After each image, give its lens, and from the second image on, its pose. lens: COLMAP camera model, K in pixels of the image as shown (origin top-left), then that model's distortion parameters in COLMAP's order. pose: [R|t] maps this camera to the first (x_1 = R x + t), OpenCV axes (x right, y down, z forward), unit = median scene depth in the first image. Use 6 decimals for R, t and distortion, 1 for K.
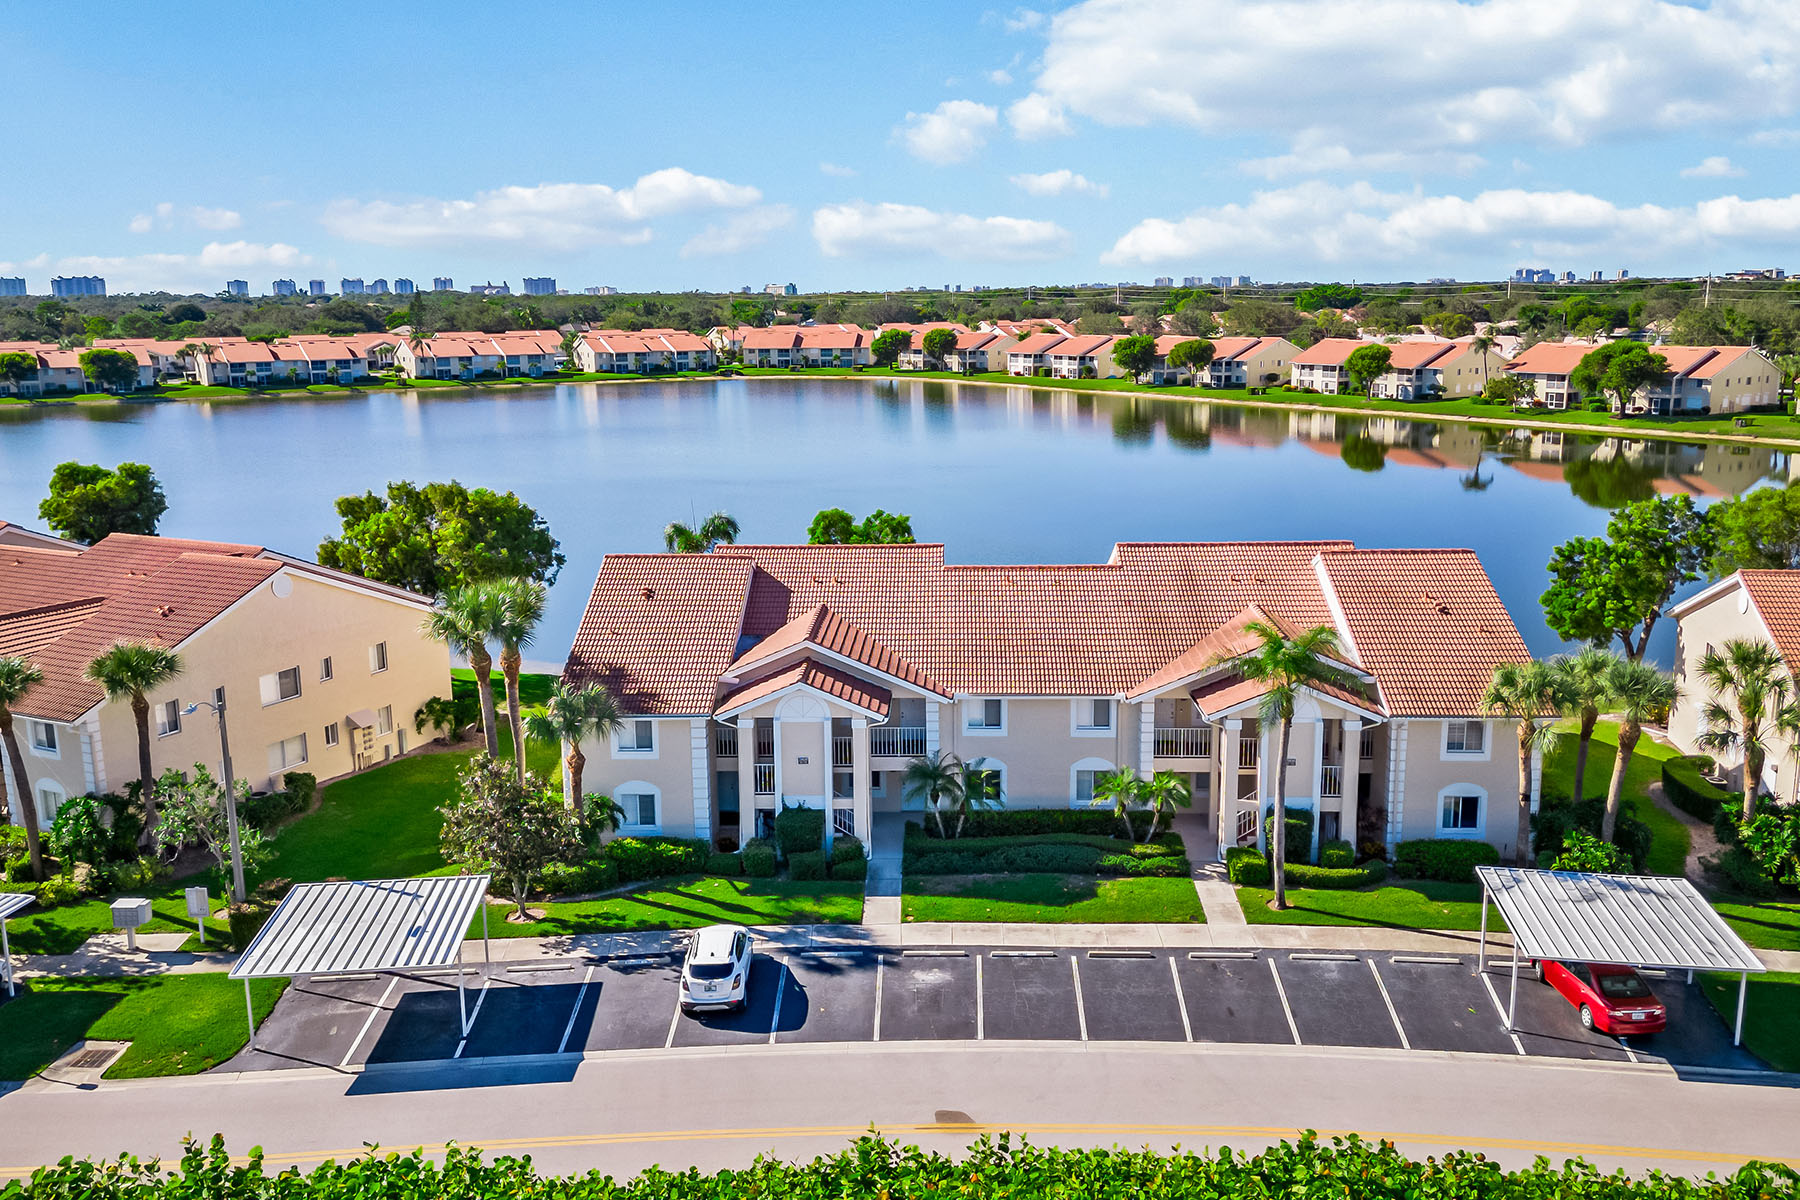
lens RADIAL K [[1458.8, 0, 900.5], [0, 1458.8, 606.5], [0, 0, 1]] dist [0.055470, -0.050651]
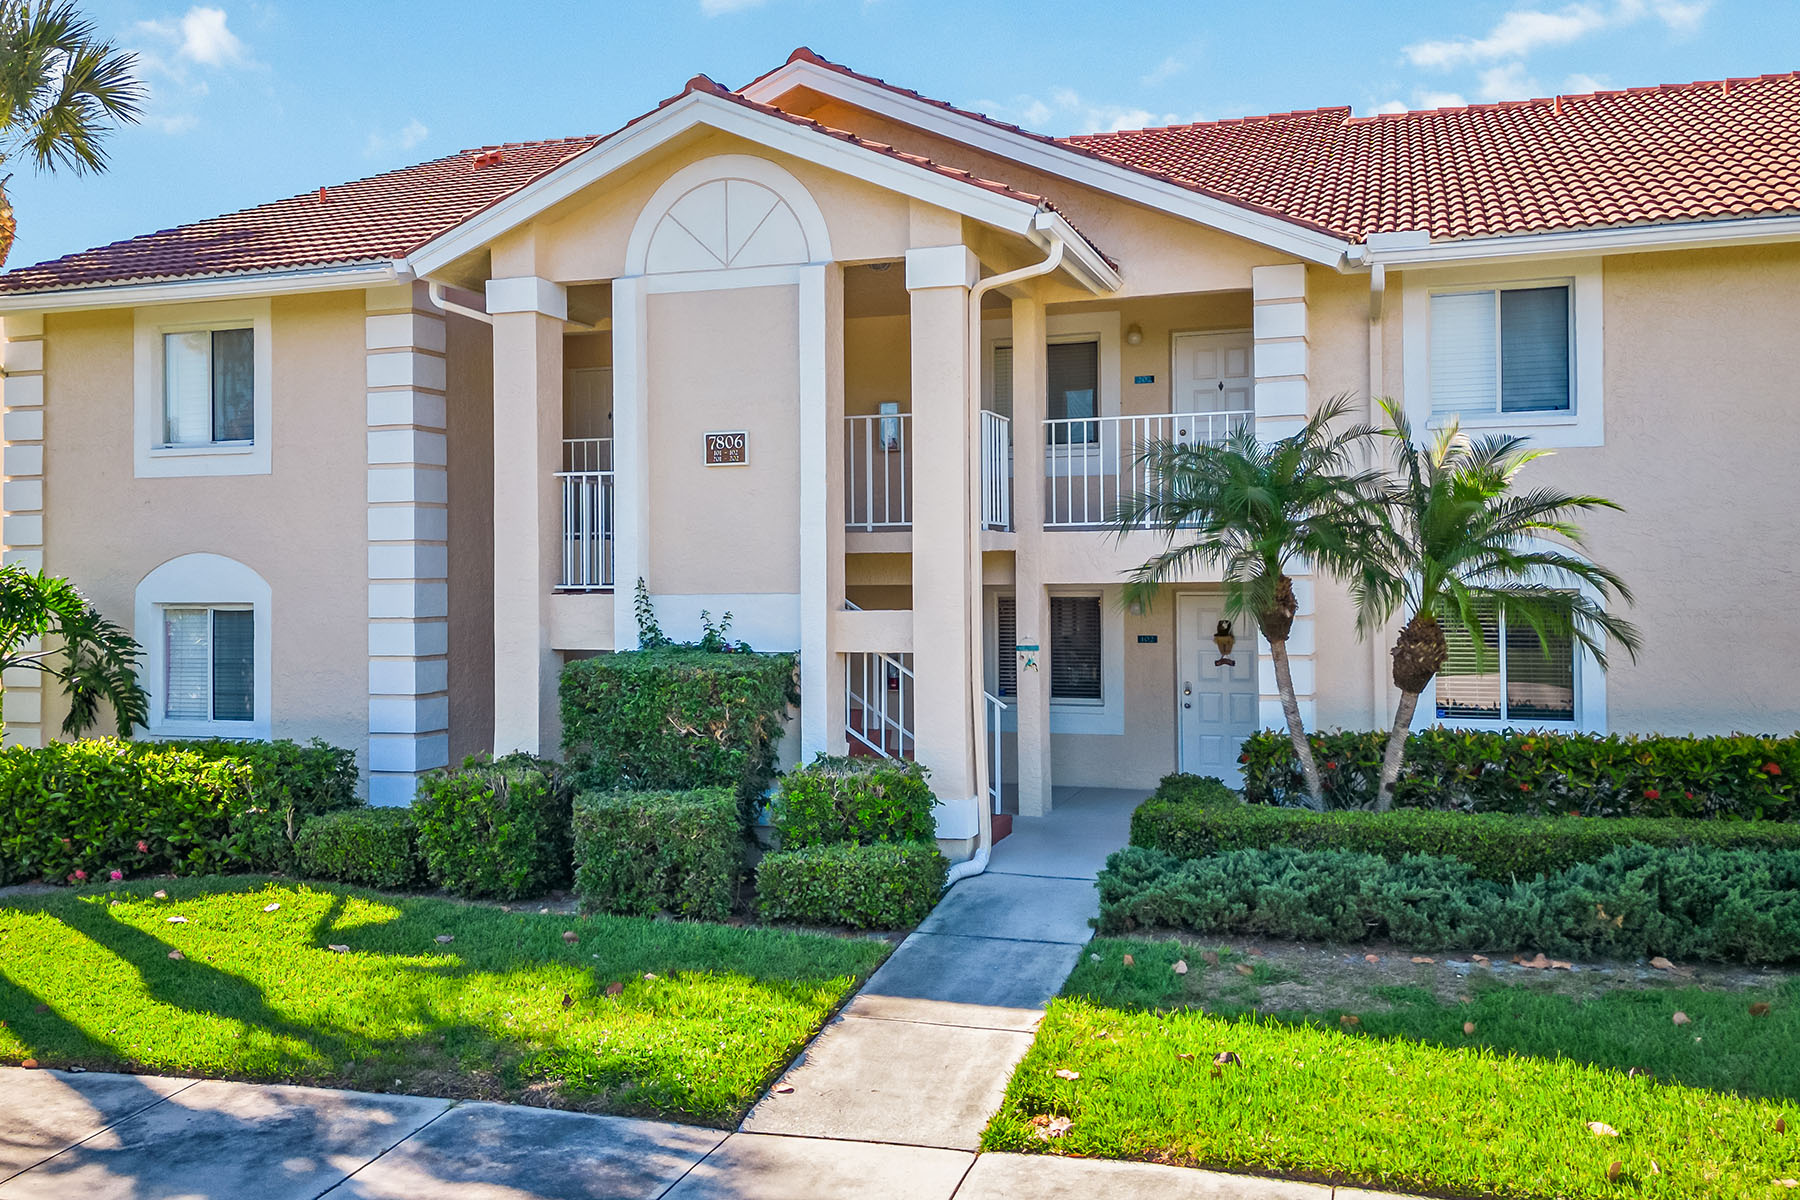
lens RADIAL K [[1458.8, 0, 892.1], [0, 1458.8, 597.1], [0, 0, 1]] dist [0.055470, -0.050651]
pose [[0.956916, 0.002338, -0.290356, 0.031578], [-0.059304, 0.980463, -0.187549, 0.168601], [0.284245, 0.196688, 0.938359, 0.750535]]
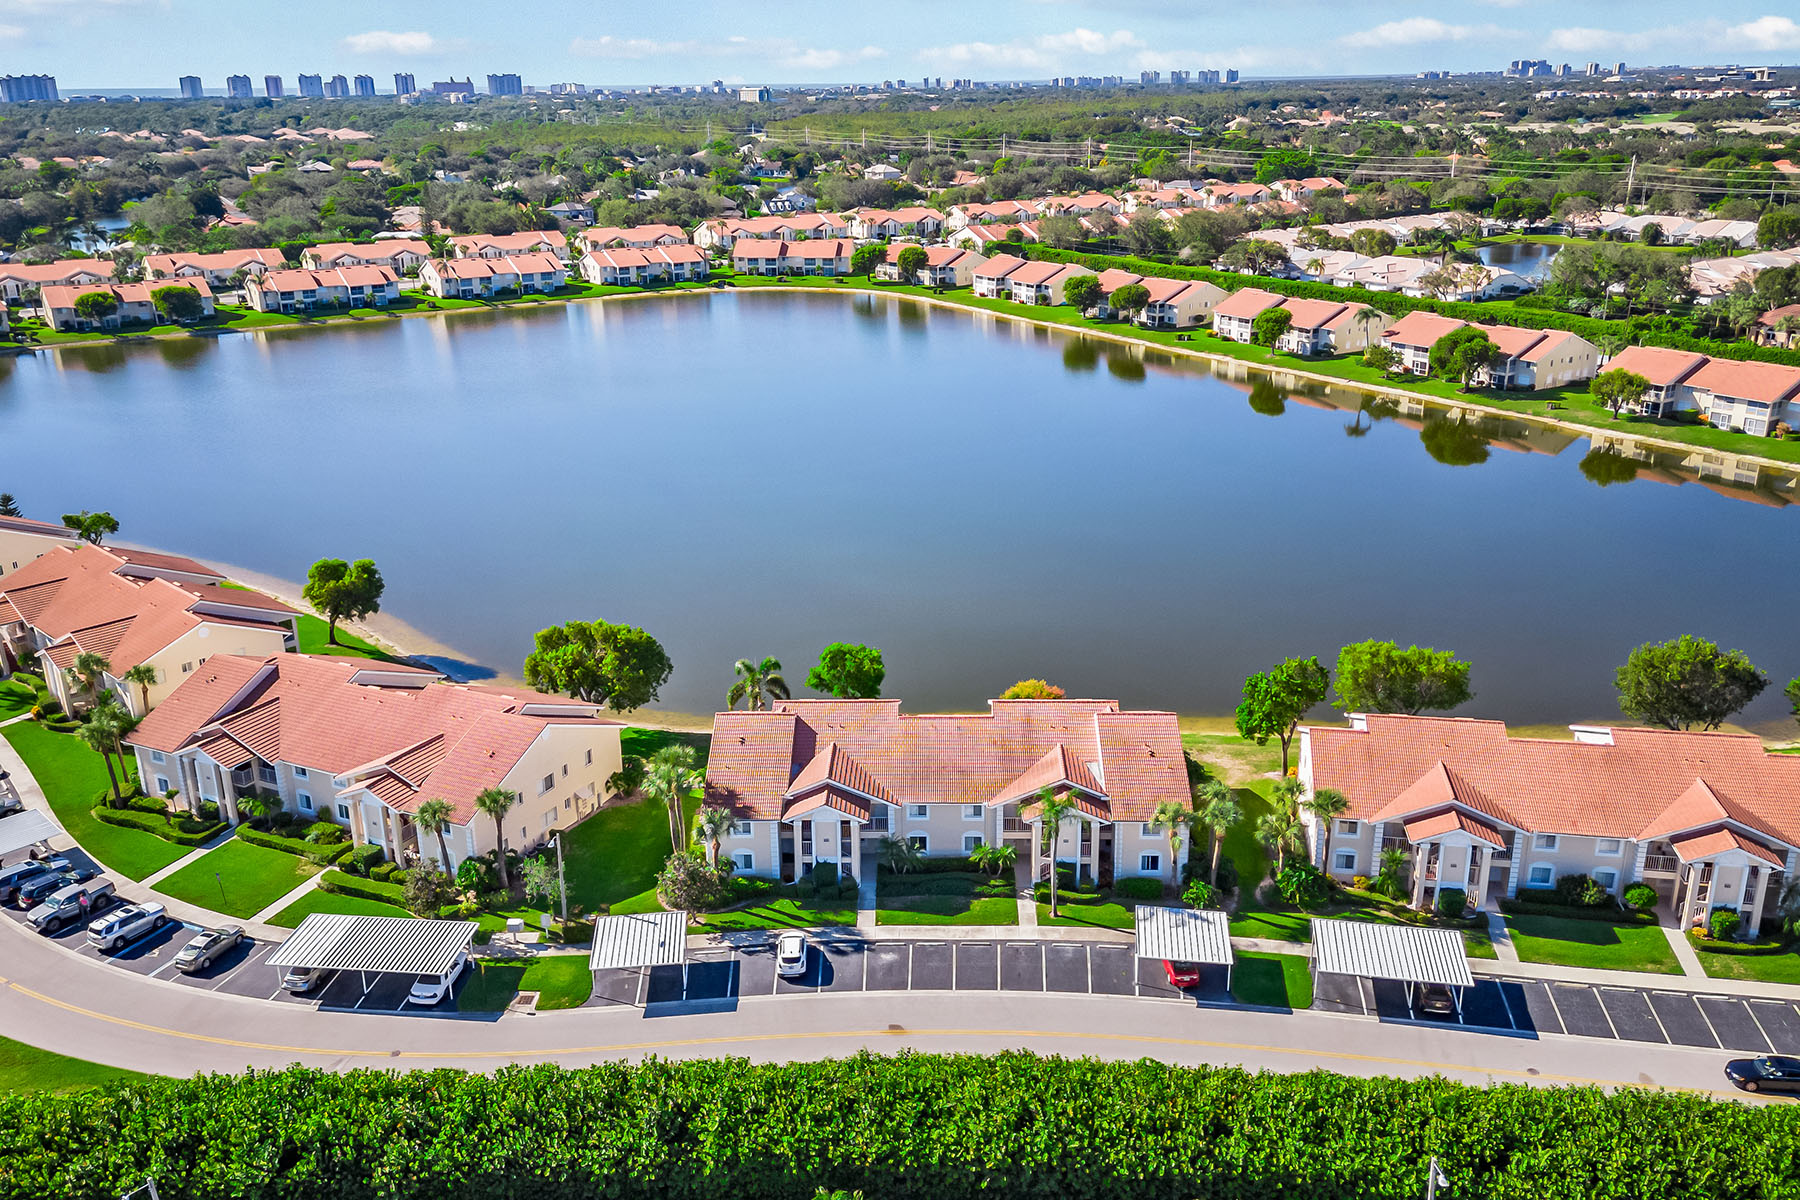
lens RADIAL K [[1458.8, 0, 902.7], [0, 1458.8, 584.1], [0, 0, 1]] dist [0.055470, -0.050651]
pose [[0.999873, -0.003298, 0.015597, 0.007902], [0.001464, 0.993225, 0.116202, -0.459844], [-0.015875, -0.116164, 0.993103, -0.922453]]
